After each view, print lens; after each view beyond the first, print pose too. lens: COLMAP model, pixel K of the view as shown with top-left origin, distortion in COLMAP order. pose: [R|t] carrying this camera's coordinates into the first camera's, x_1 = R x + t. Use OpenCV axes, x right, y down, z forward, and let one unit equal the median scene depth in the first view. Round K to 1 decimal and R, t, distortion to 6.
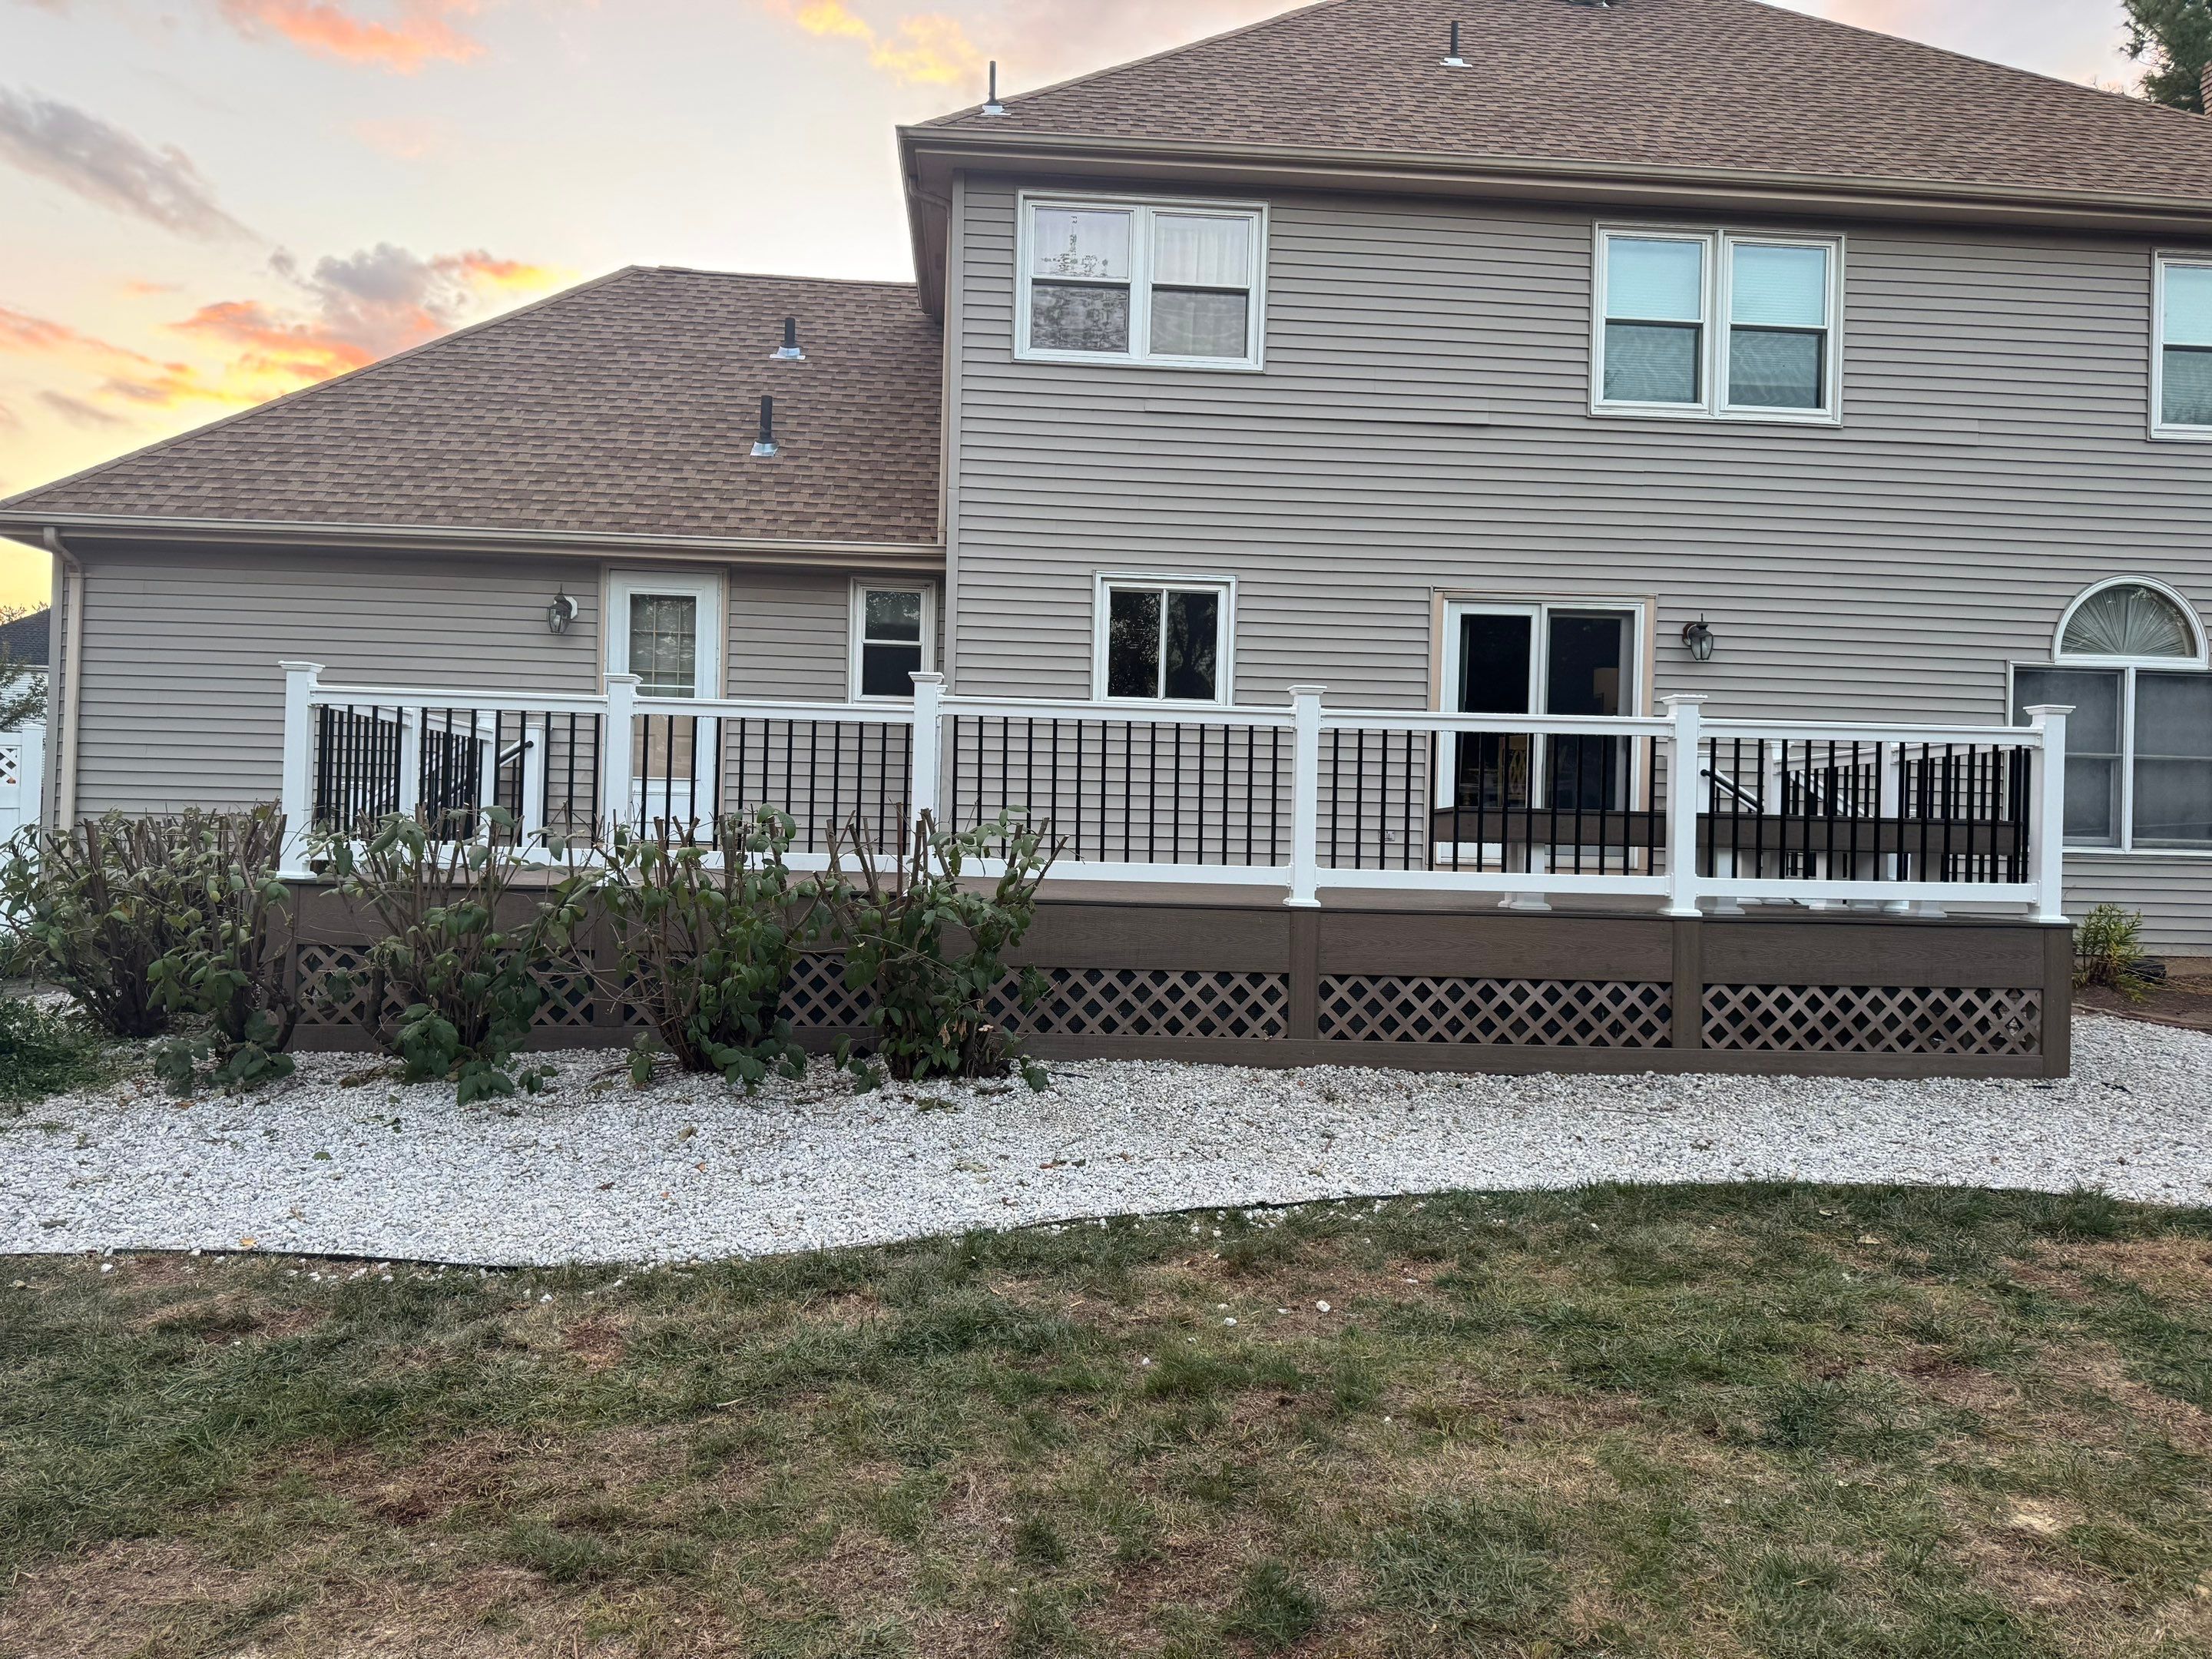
lens RADIAL K [[1571.7, 0, 1100.5], [0, 1571.7, 832.0], [0, 0, 1]] dist [0.022988, -0.028833]
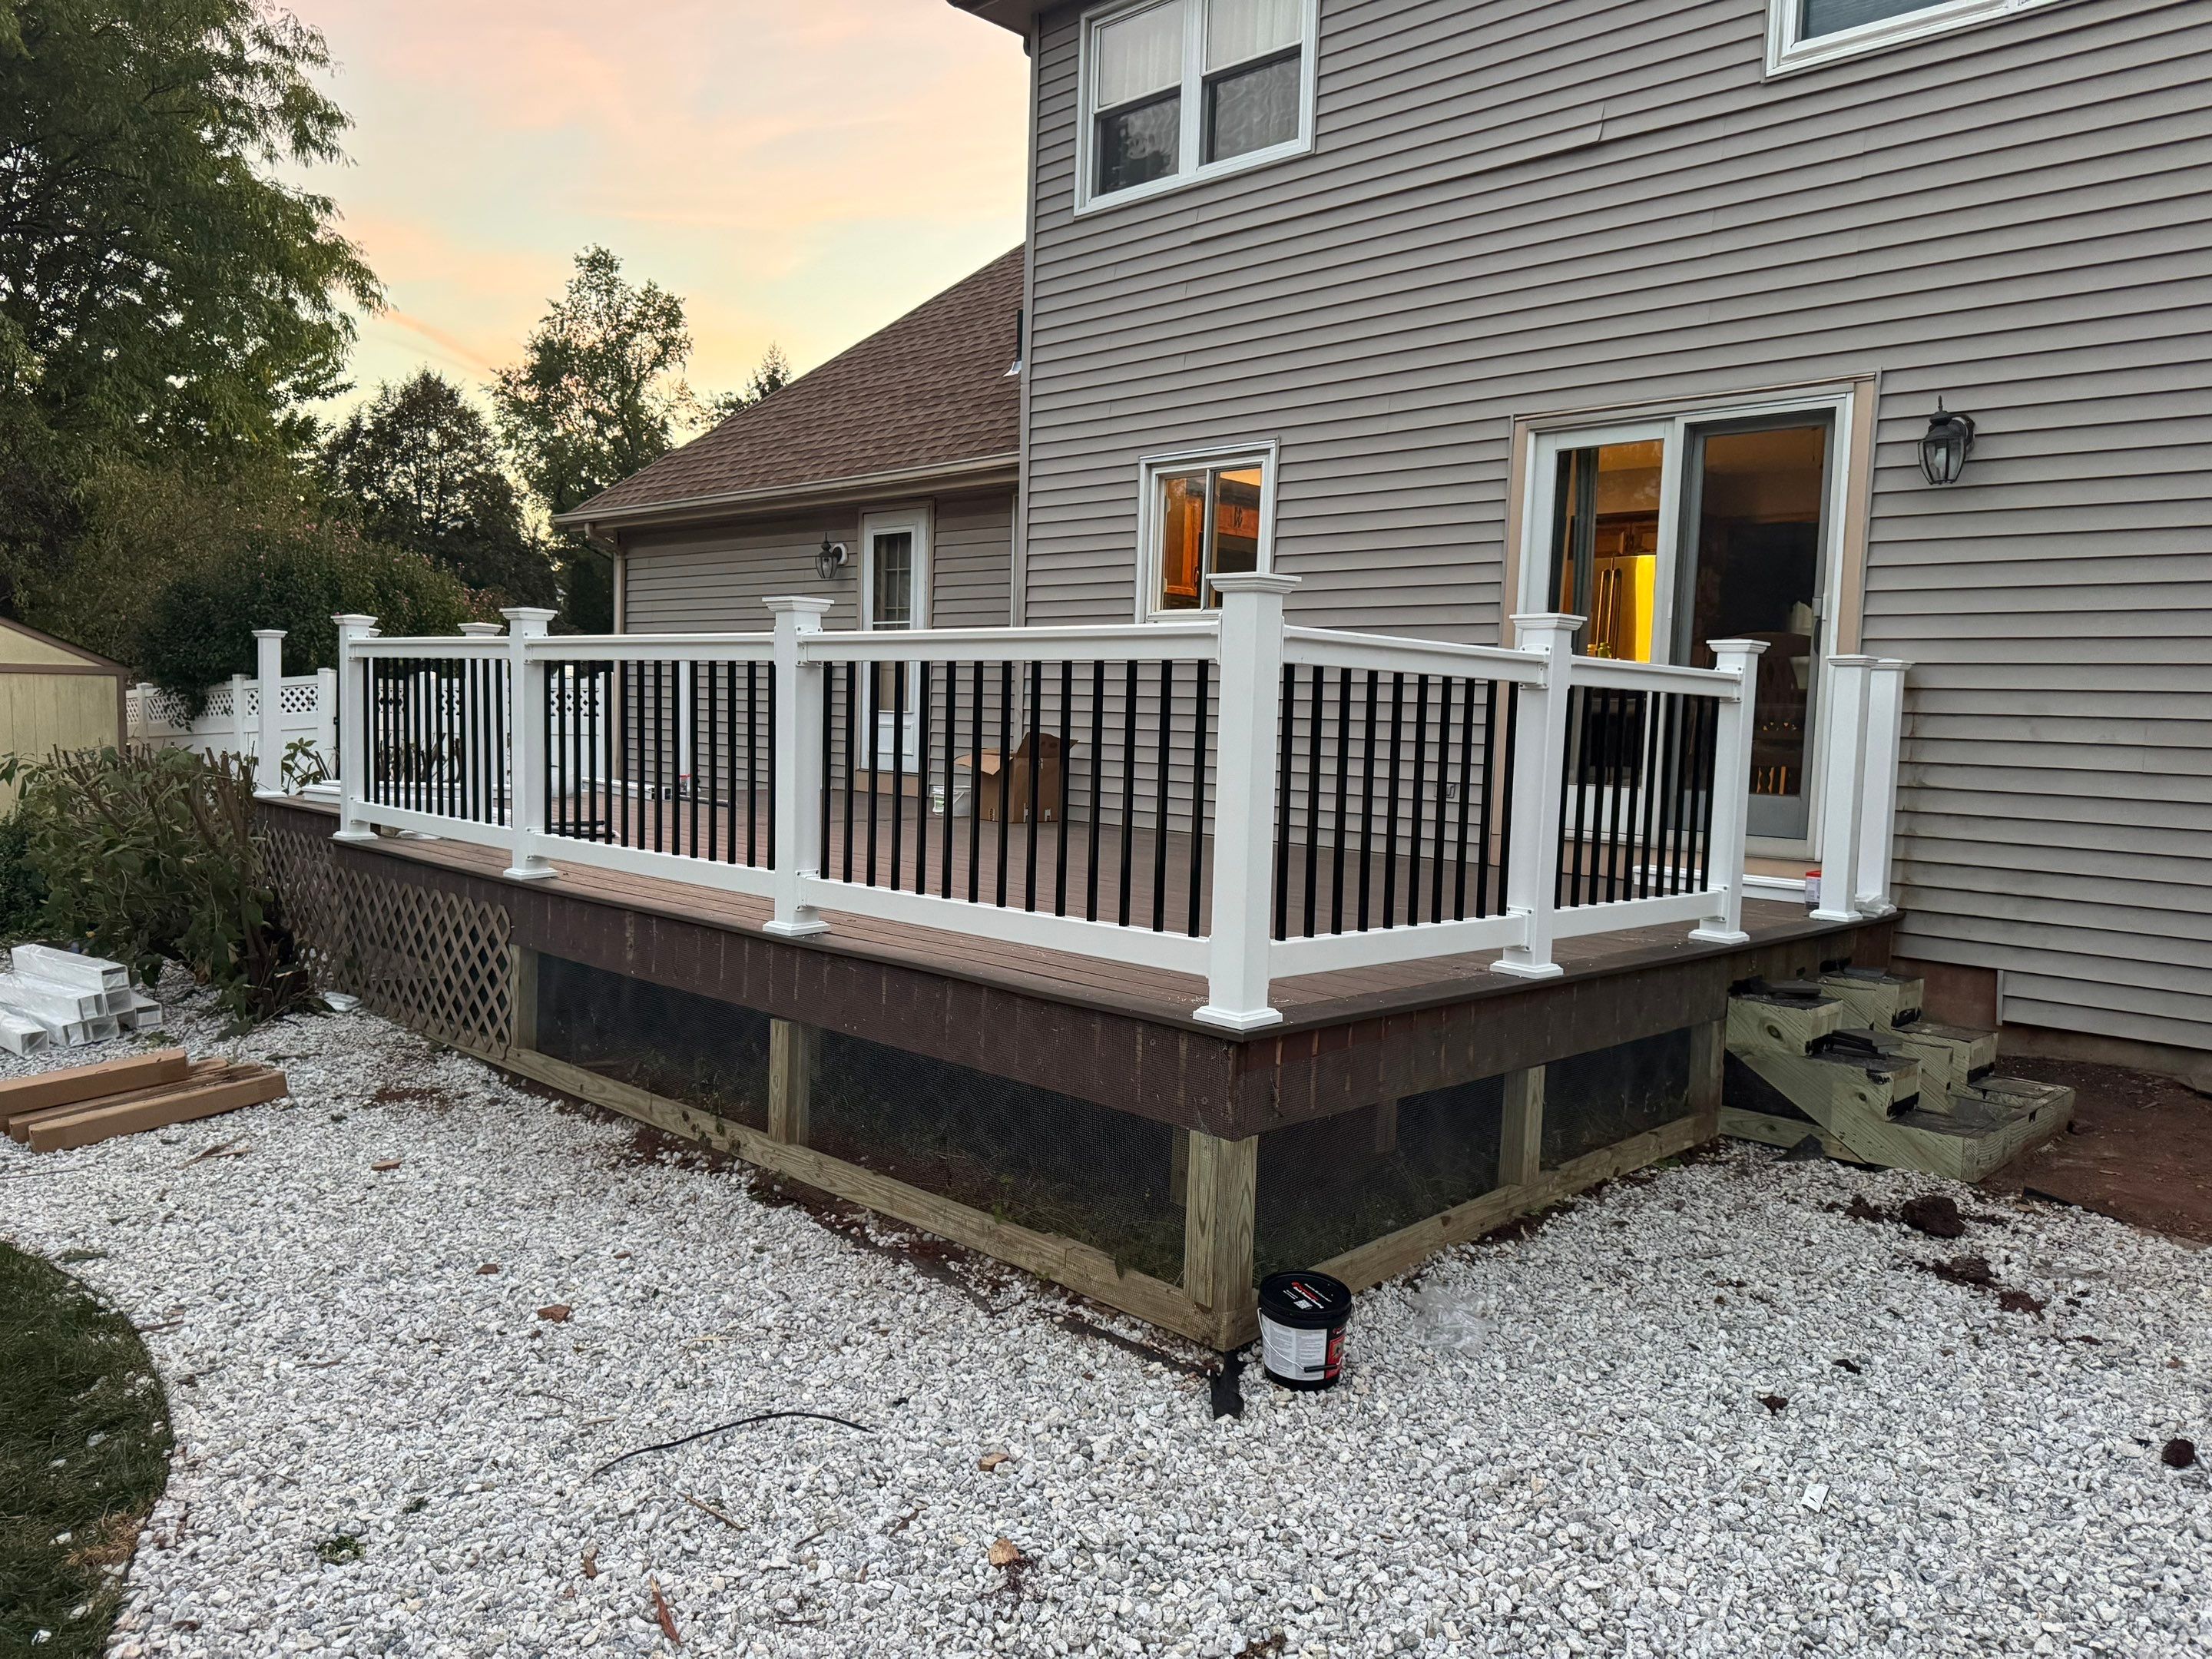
lens RADIAL K [[1571.7, 0, 1121.4], [0, 1571.7, 842.1], [0, 0, 1]] dist [0.022988, -0.028833]
pose [[0.687466, 0.051300, -0.724403, 0.586000], [-0.007668, 0.997959, 0.063395, -0.017984], [0.726176, -0.038027, 0.686456, 0.417213]]
